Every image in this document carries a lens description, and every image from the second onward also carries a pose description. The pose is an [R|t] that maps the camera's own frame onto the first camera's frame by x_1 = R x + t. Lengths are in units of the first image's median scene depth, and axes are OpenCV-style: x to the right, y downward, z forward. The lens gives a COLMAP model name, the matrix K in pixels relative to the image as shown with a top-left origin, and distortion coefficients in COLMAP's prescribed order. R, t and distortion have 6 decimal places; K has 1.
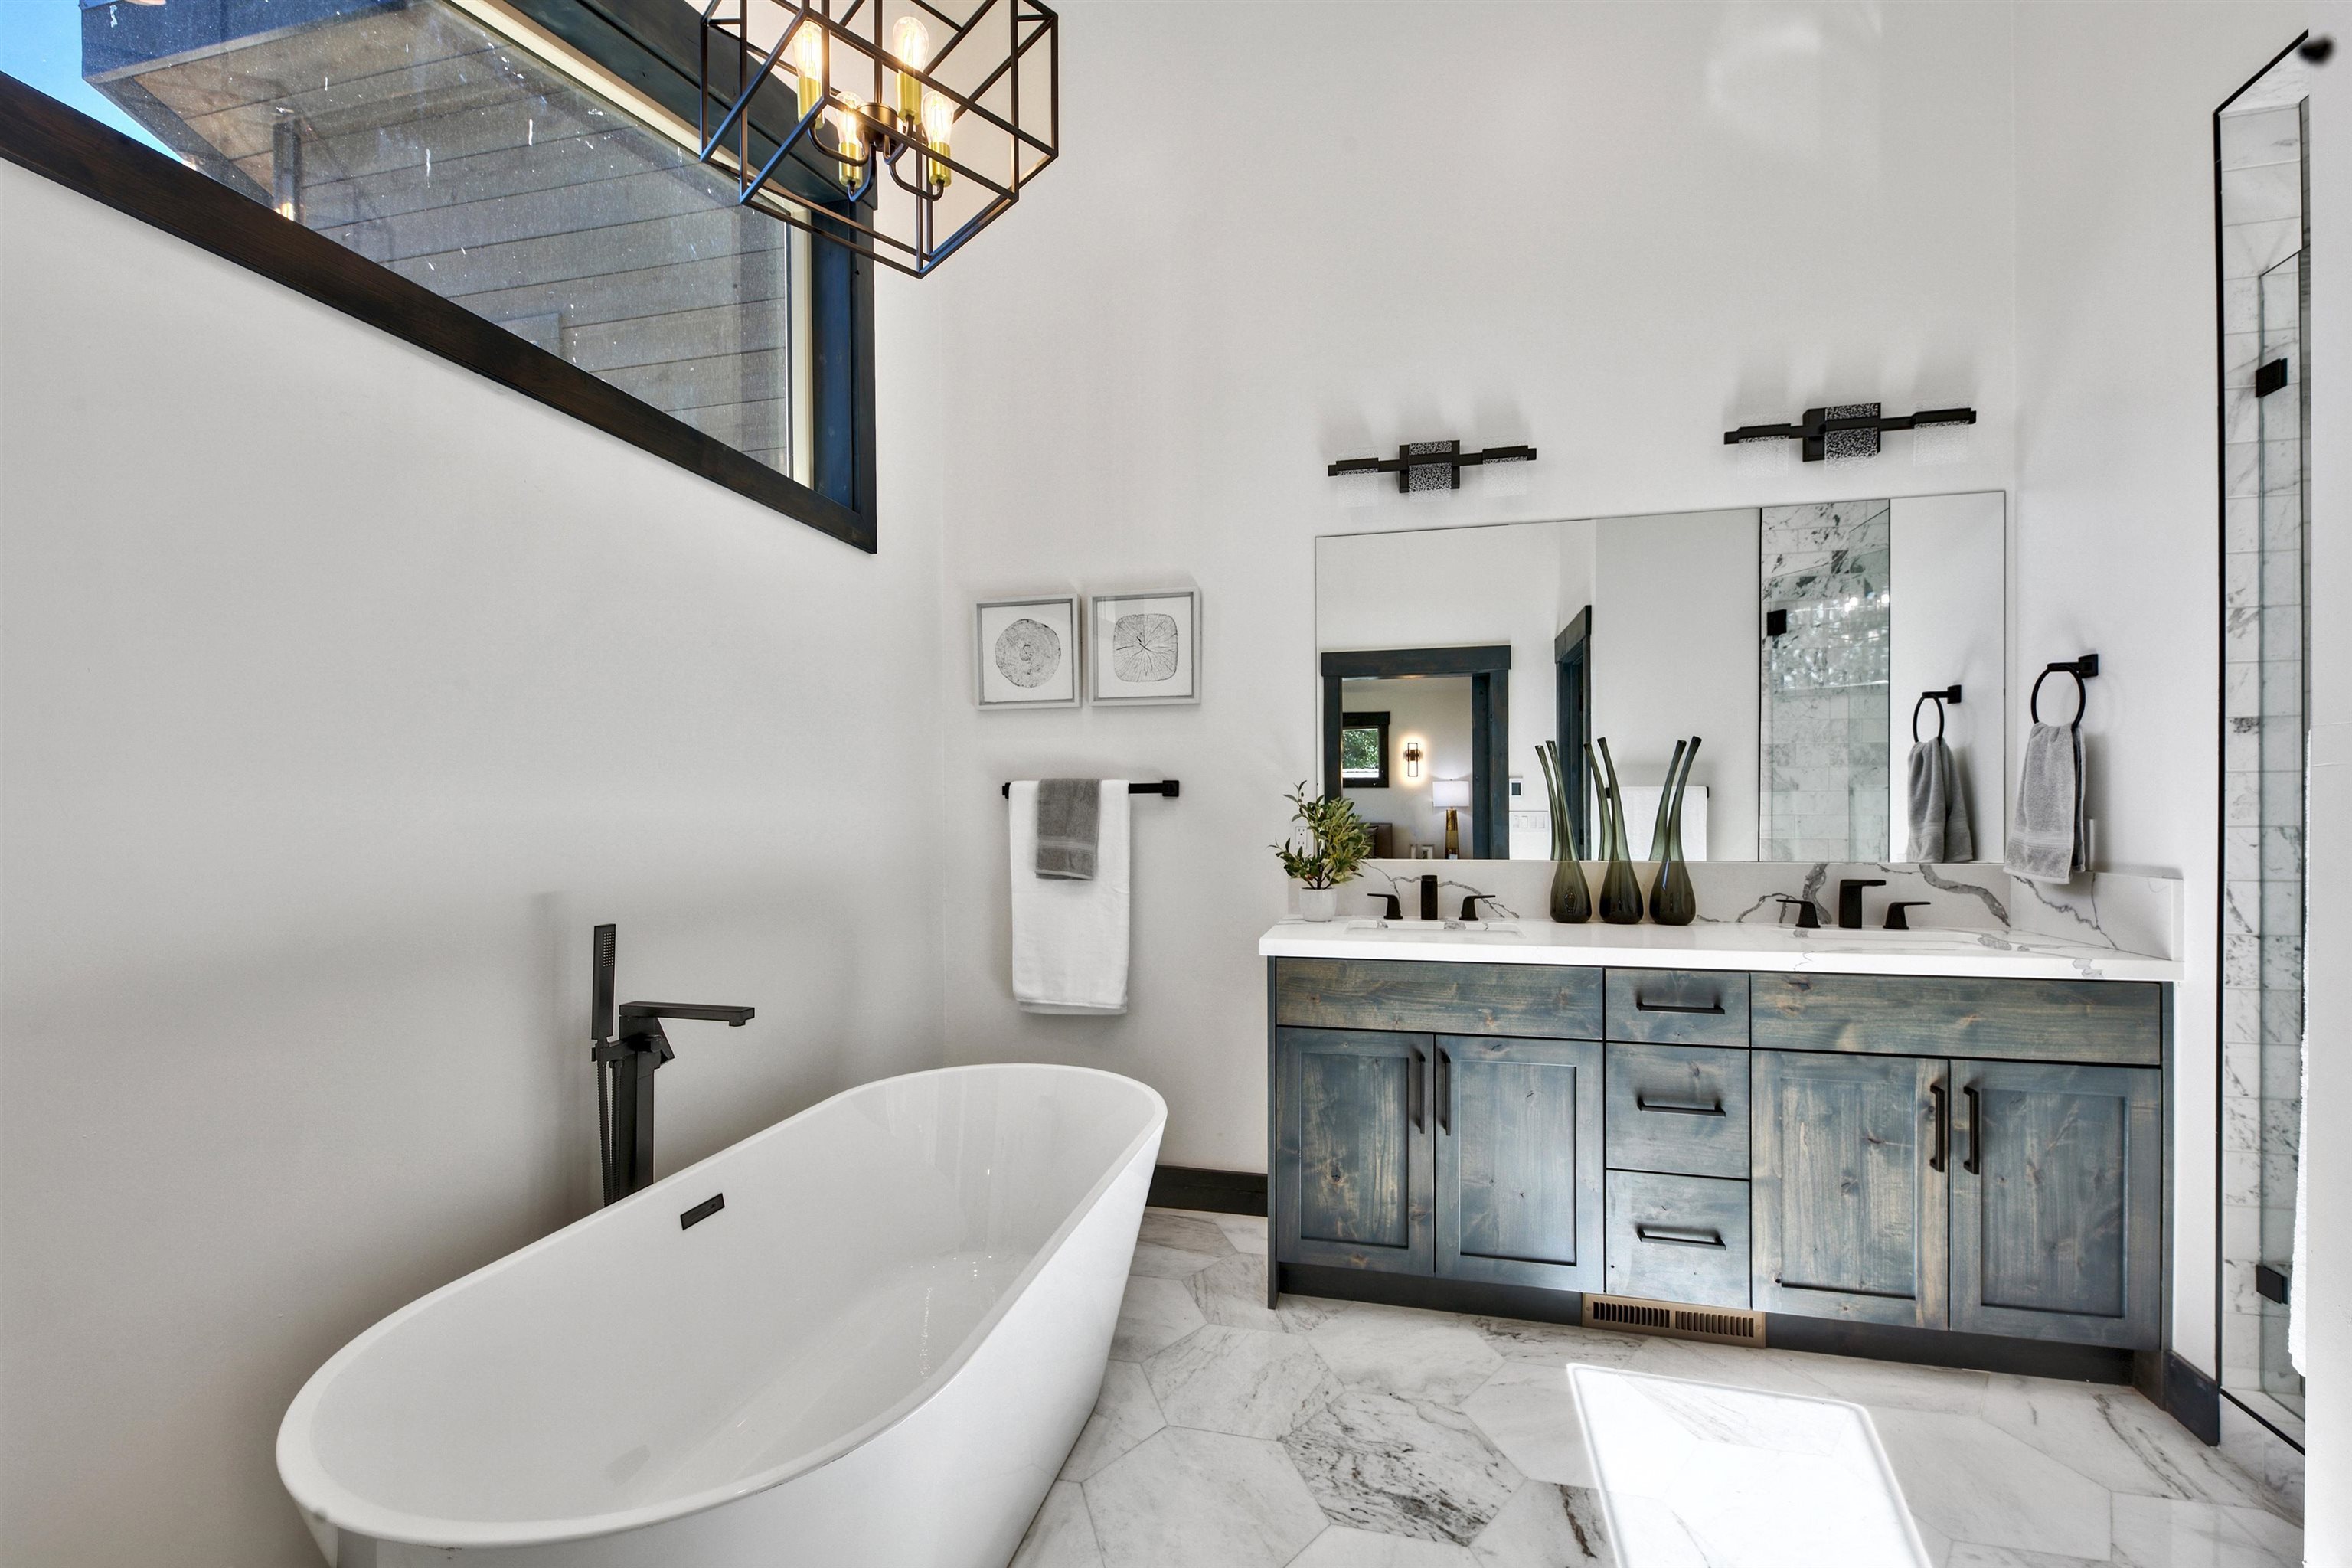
lens RADIAL K [[1026.7, 0, 1175.1], [0, 1026.7, 813.5], [0, 0, 1]] dist [0.000943, -0.000013]
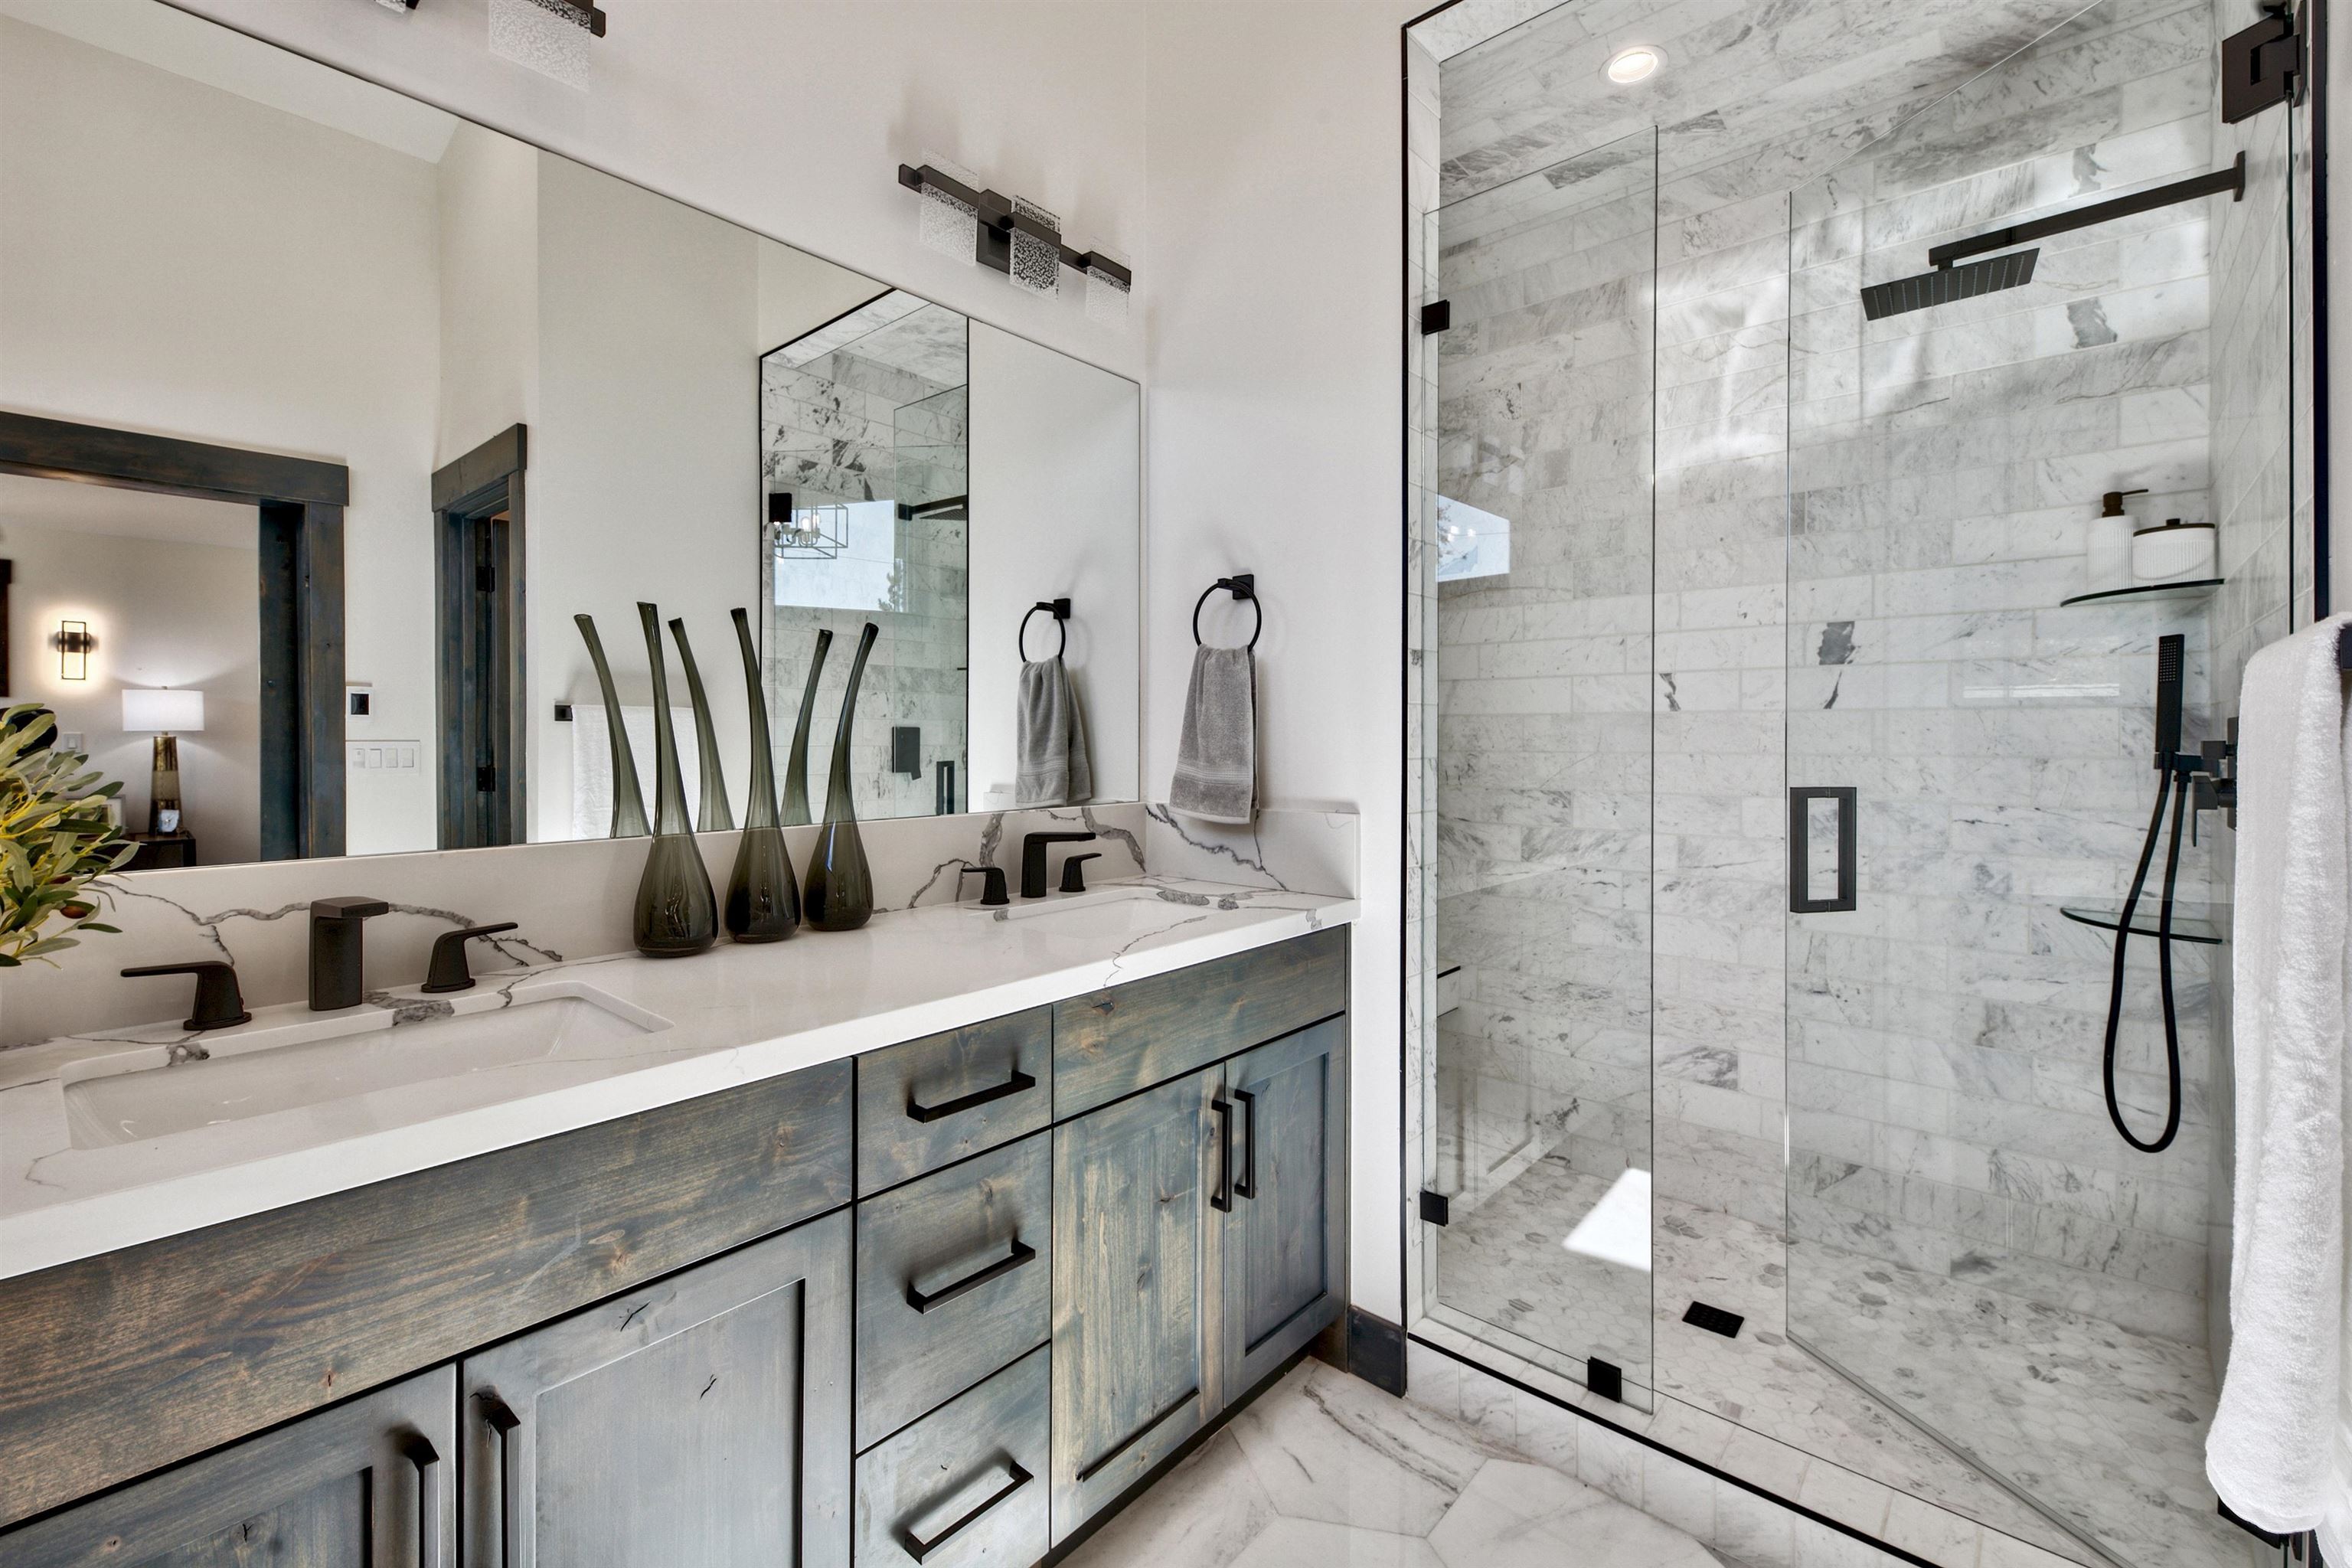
lens RADIAL K [[999.4, 0, 1177.7], [0, 999.4, 744.7], [0, 0, 1]] dist [0.007272, -0.000183]
pose [[0.464007, -0.000326, 0.885832, 0.058883], [-0.001292, 0.999999, 0.001045, -0.001862], [-0.885831, -0.001629, 0.464006, 0.632418]]
